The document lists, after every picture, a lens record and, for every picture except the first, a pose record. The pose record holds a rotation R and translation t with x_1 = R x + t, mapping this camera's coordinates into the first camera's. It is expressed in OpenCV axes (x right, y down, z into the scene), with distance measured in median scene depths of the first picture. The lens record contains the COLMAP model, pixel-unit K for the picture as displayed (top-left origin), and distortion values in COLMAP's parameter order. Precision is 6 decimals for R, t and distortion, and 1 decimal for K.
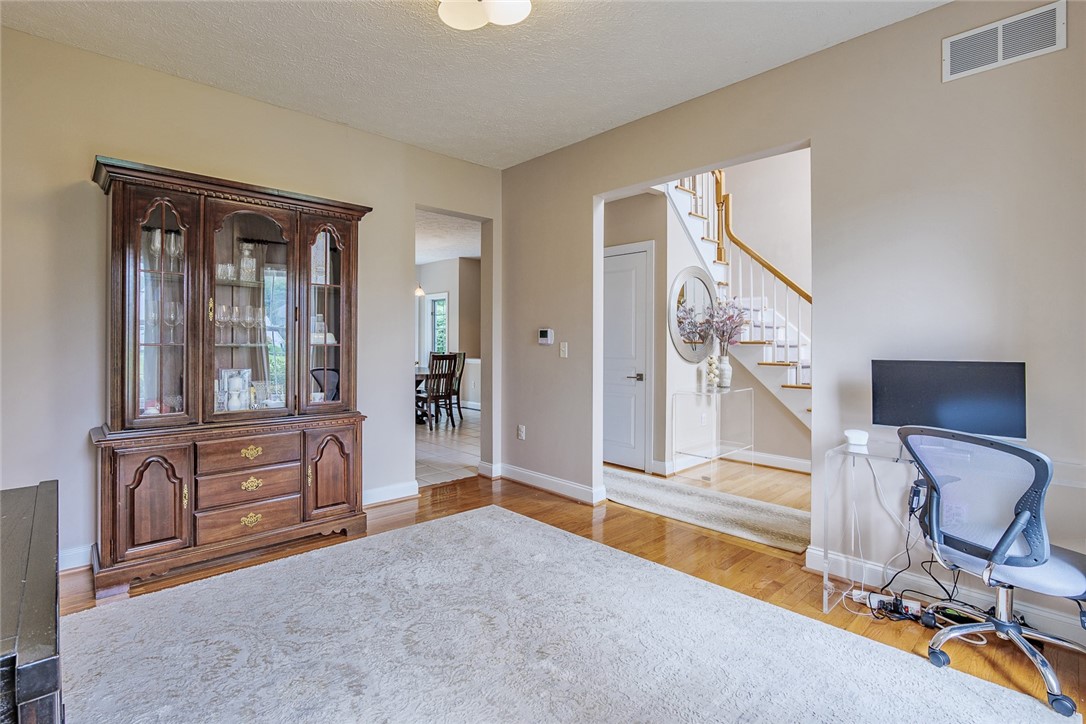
lens RADIAL K [[513.1, 0, 541.2], [0, 513.1, 342.7], [0, 0, 1]] dist [-0.002896, -0.000594]
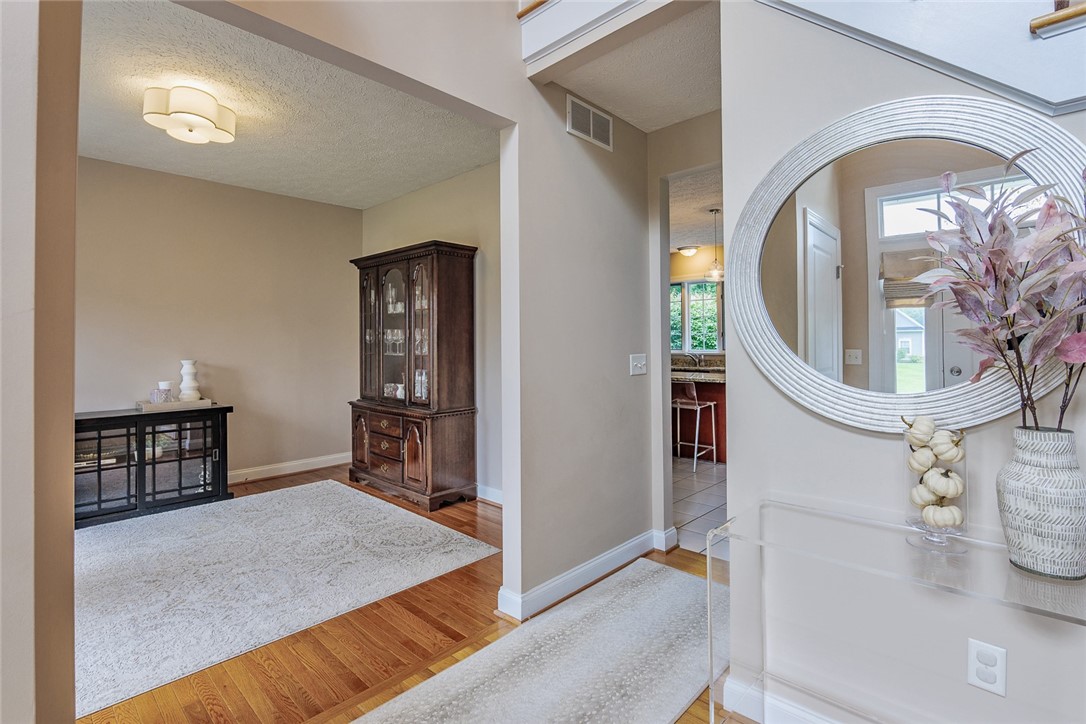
lens RADIAL K [[513.1, 0, 541.2], [0, 513.1, 342.7], [0, 0, 1]] dist [-0.002896, -0.000594]
pose [[0.049700, -0.009876, -0.998715, 0.440448], [0.003861, 0.999946, -0.009696, -0.004735], [0.998757, -0.003374, 0.049736, 0.609444]]
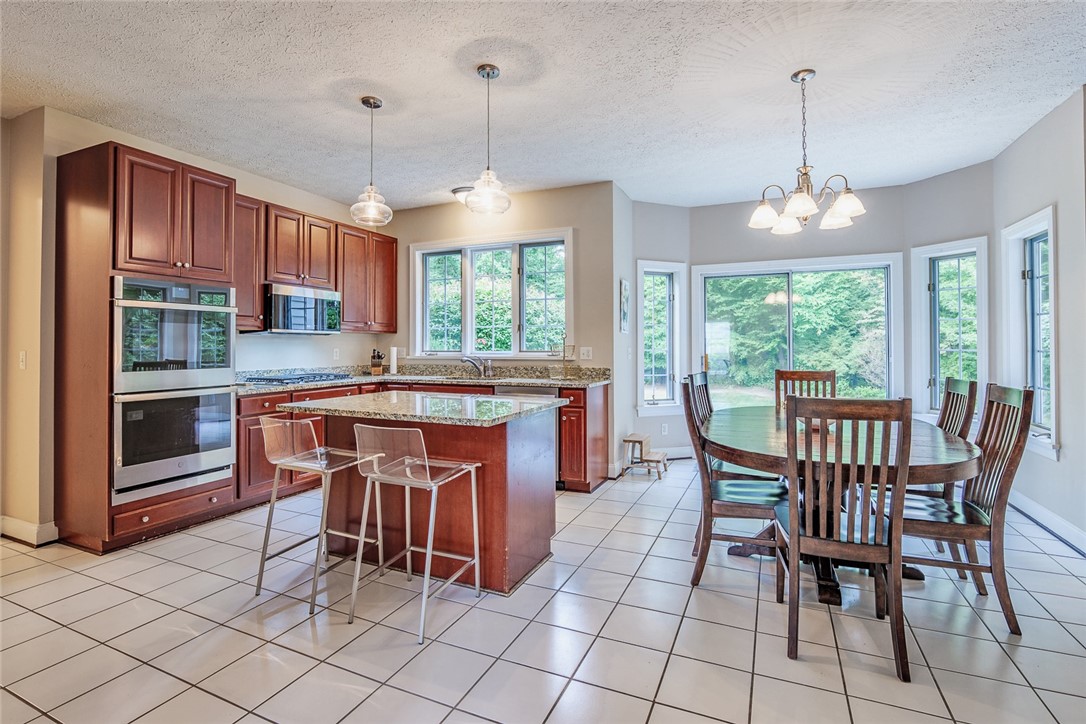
lens RADIAL K [[513.1, 0, 541.2], [0, 513.1, 342.7], [0, 0, 1]] dist [-0.002896, -0.000594]
pose [[0.376953, -0.009071, -0.926188, 0.002183], [-0.000059, 0.999952, -0.009818, -0.004370], [0.926232, 0.003755, 0.376934, 0.830308]]
